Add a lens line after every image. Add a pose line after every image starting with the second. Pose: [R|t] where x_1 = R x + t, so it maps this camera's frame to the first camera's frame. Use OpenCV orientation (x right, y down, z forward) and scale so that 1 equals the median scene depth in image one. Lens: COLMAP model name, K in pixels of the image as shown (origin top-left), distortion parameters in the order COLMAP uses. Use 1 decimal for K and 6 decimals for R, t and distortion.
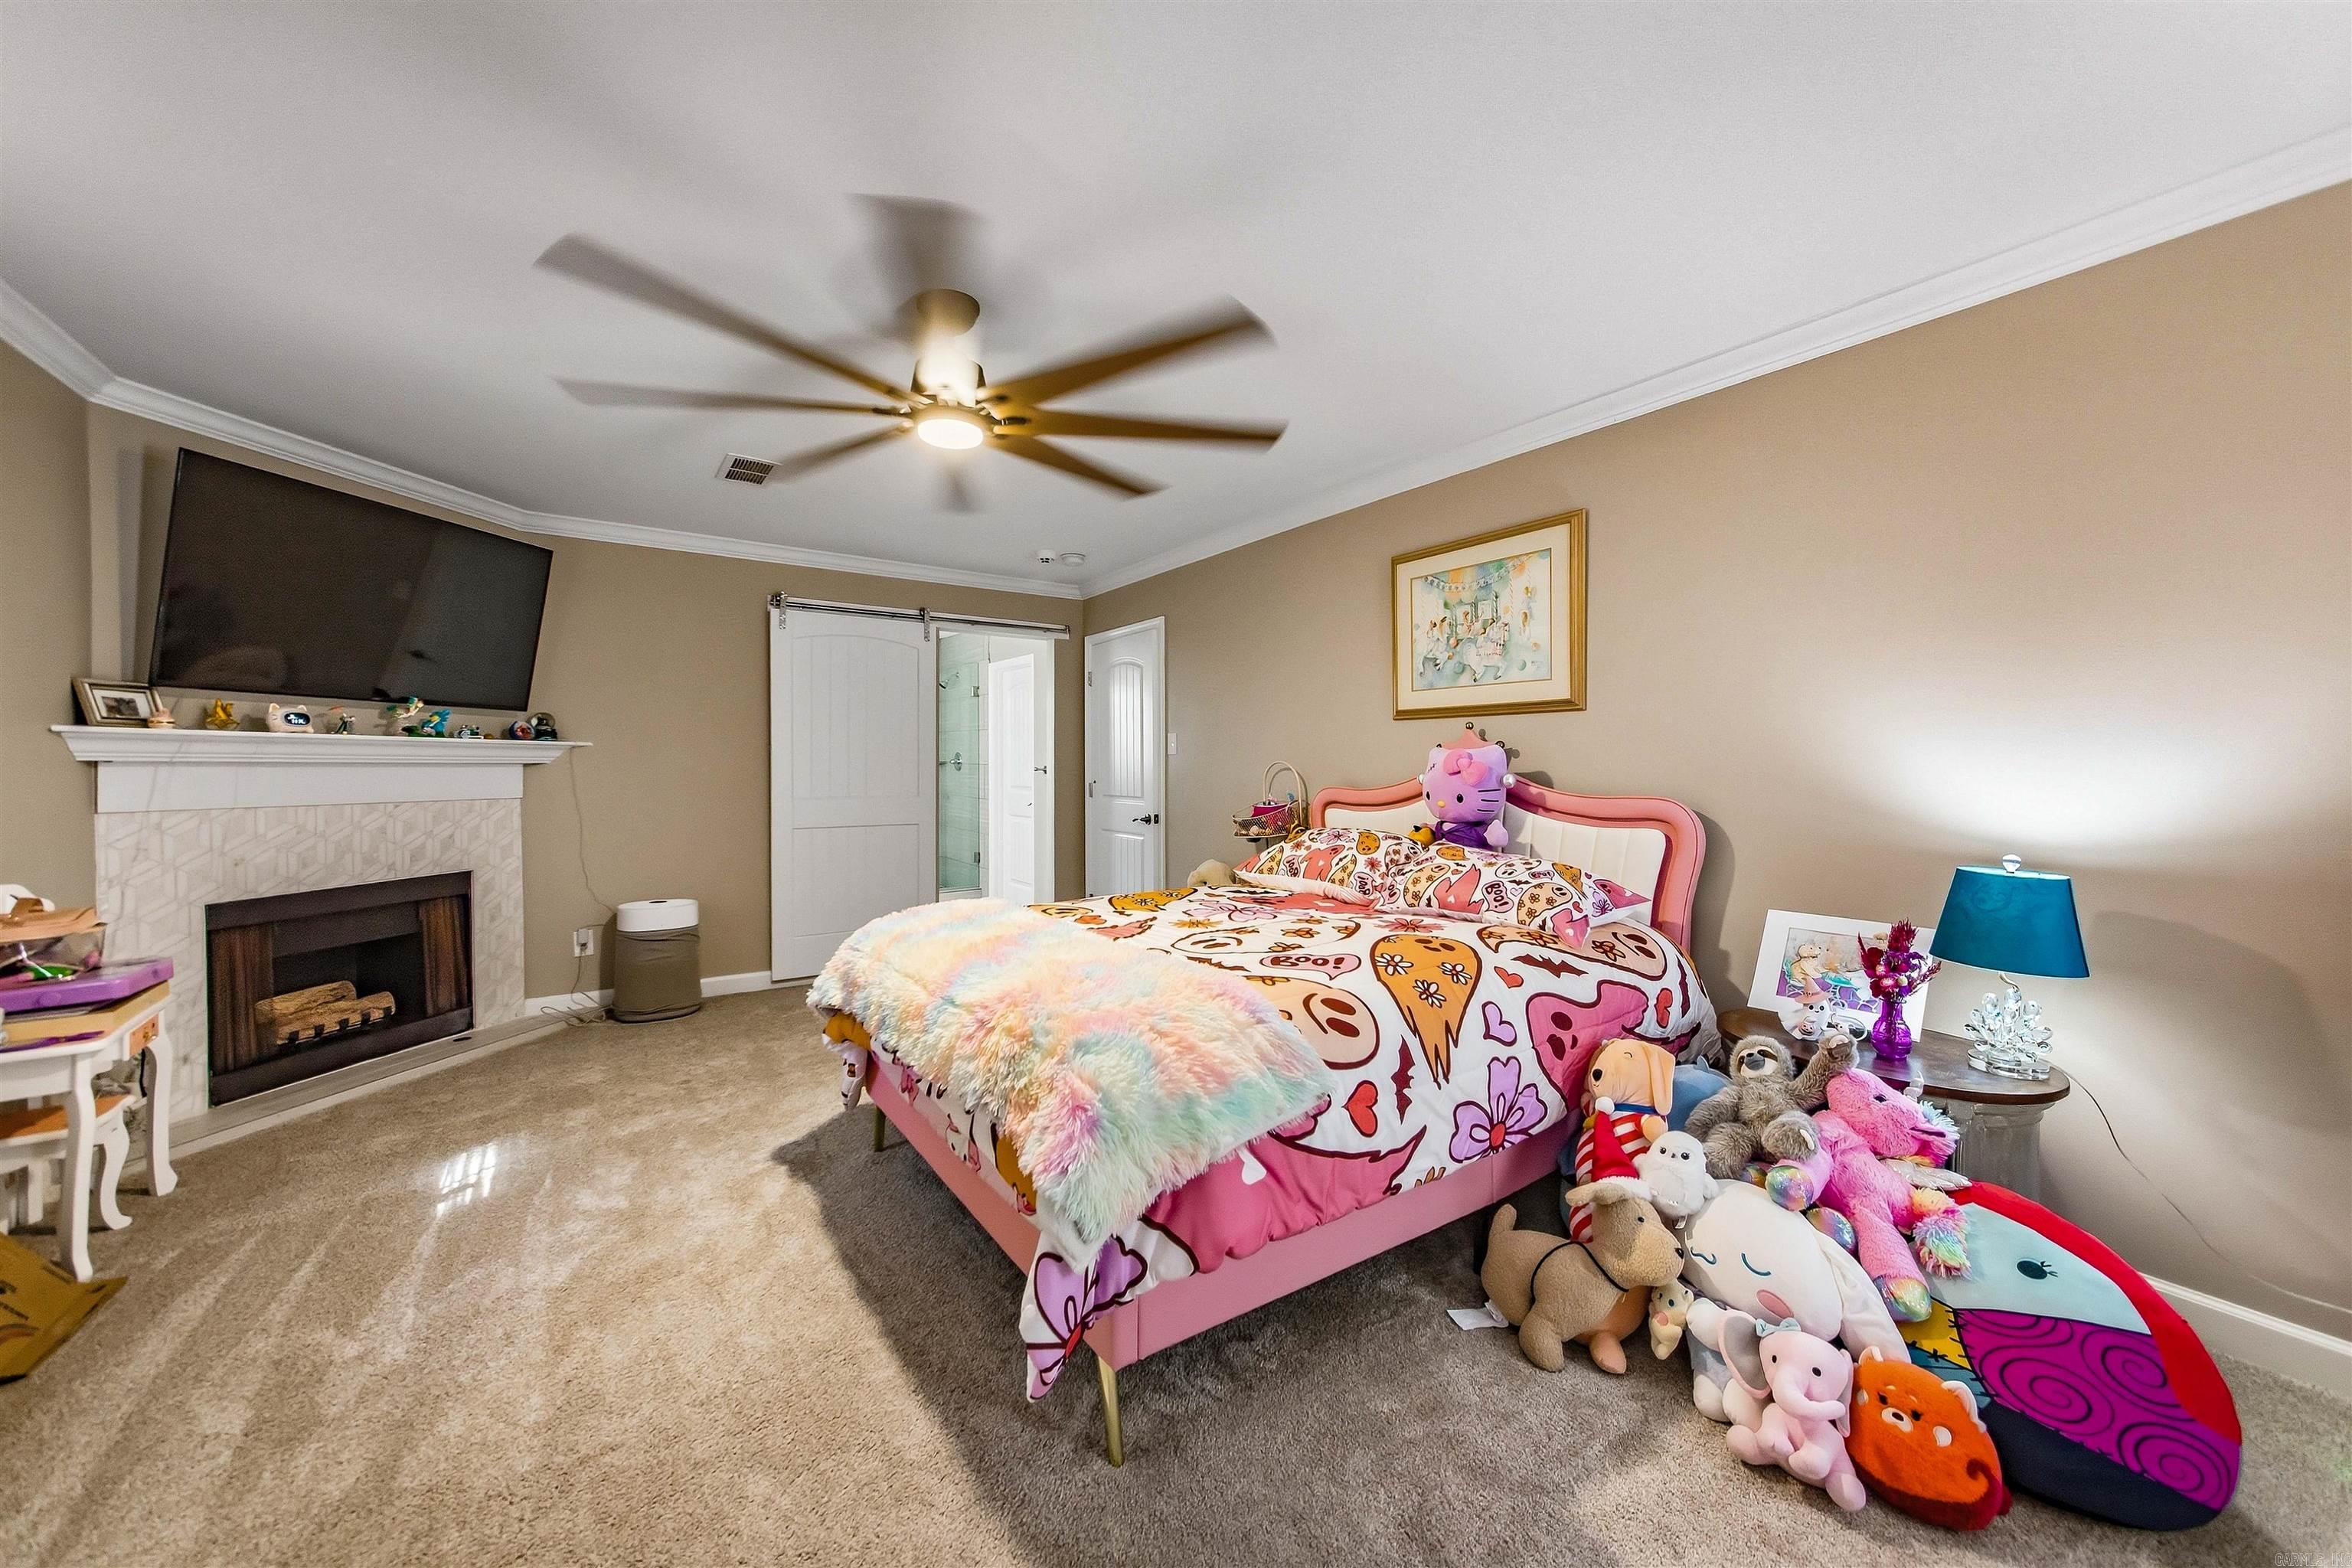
lens RADIAL K [[886.8, 0, 1176.0], [0, 886.8, 784.0], [0, 0, 1]] dist [-0.017228, -0.000020]
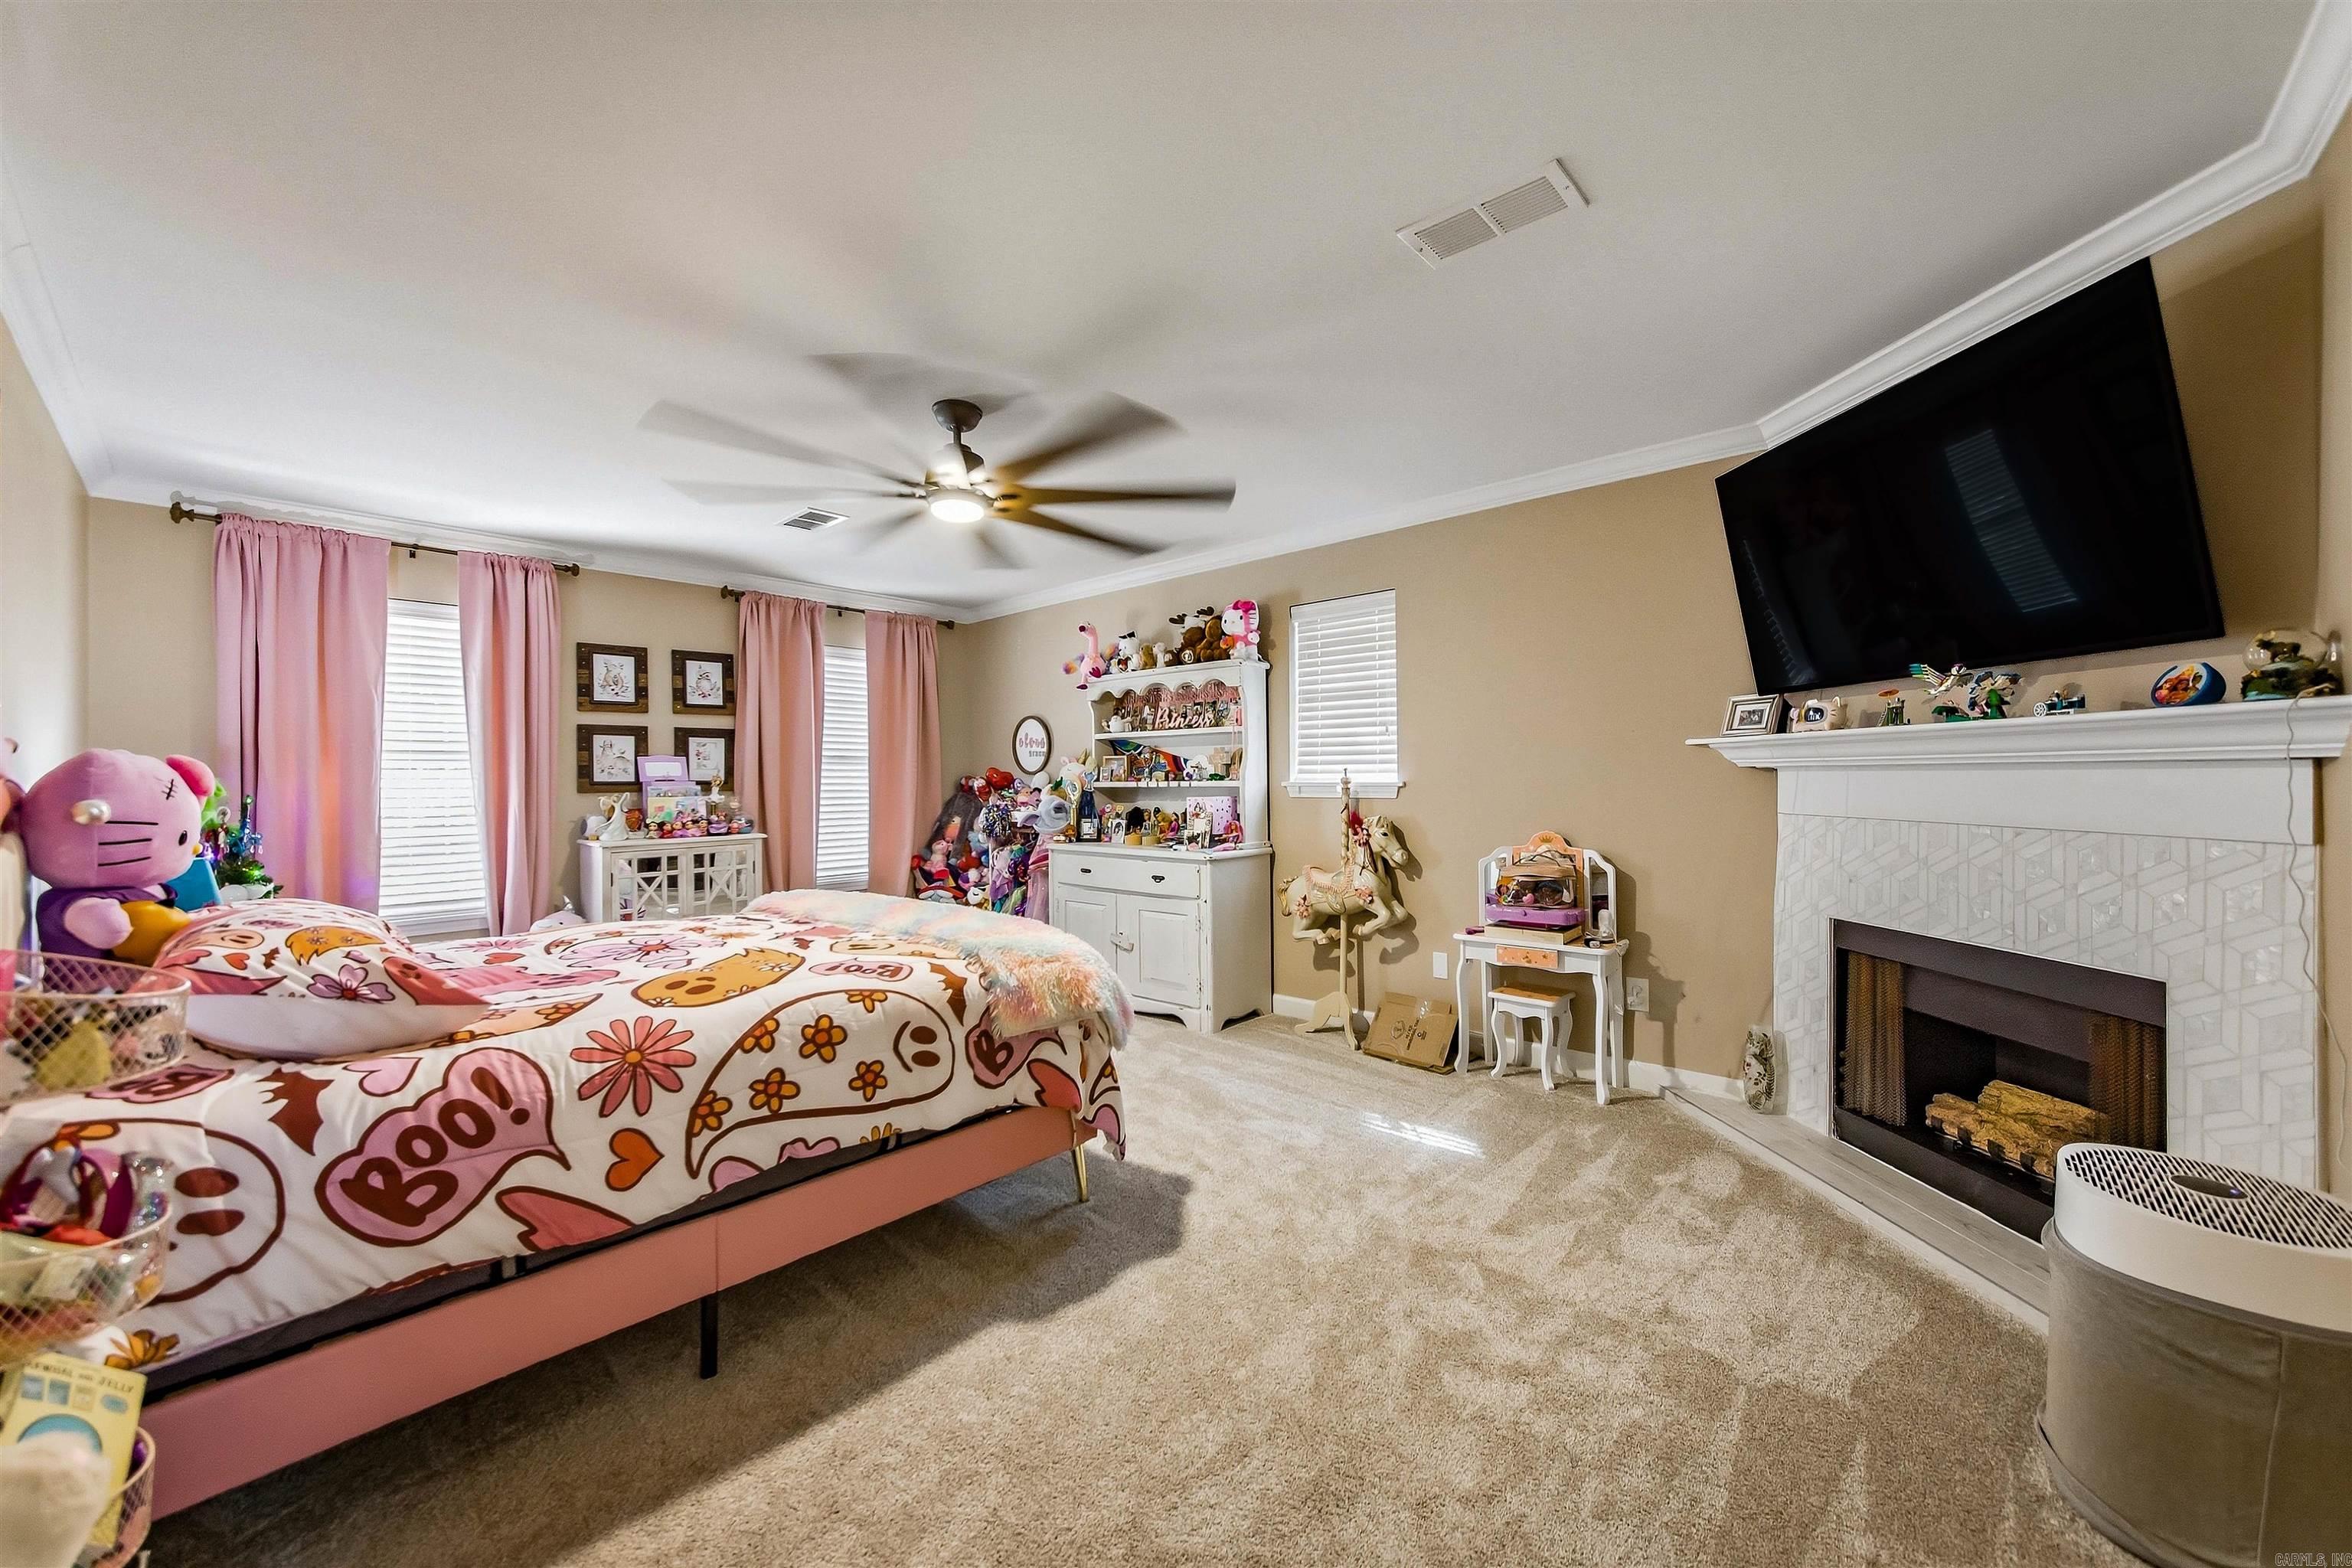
lens RADIAL K [[886.8, 0, 1176.0], [0, 886.8, 784.0], [0, 0, 1]] dist [-0.017228, -0.000020]
pose [[-0.972272, -0.001117, -0.233848, -0.185883], [-0.006528, 0.999729, 0.022367, -0.021287], [0.233760, 0.023273, -0.972016, 1.587377]]
